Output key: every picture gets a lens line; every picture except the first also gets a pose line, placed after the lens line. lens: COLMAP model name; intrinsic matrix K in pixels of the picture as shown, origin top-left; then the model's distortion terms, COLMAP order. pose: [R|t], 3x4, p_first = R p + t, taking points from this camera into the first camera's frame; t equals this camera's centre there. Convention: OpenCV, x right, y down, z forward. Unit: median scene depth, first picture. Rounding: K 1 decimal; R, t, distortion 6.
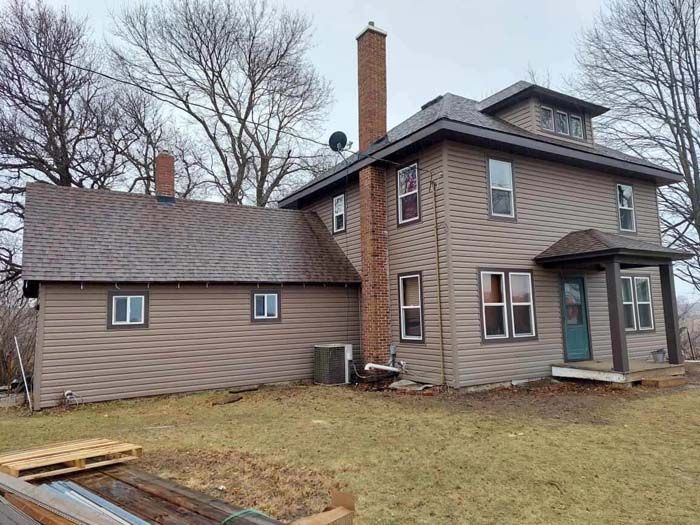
lens RADIAL K [[526.8, 0, 350.8], [0, 526.8, 260.6], [0, 0, 1]] dist [-0.000813, -0.000441]
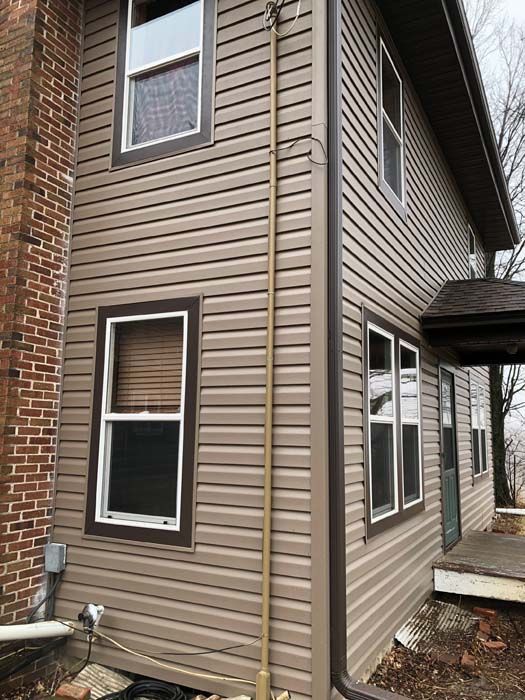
lens RADIAL K [[579.7, 0, 263.2], [0, 579.7, 348.6], [0, 0, 1]] dist [0.043803, -0.002379]
pose [[0.859718, 0.108201, 0.499177, 0.002574], [-0.085261, 0.993993, -0.068615, 0.065115], [-0.503602, 0.016429, 0.863779, 0.662569]]
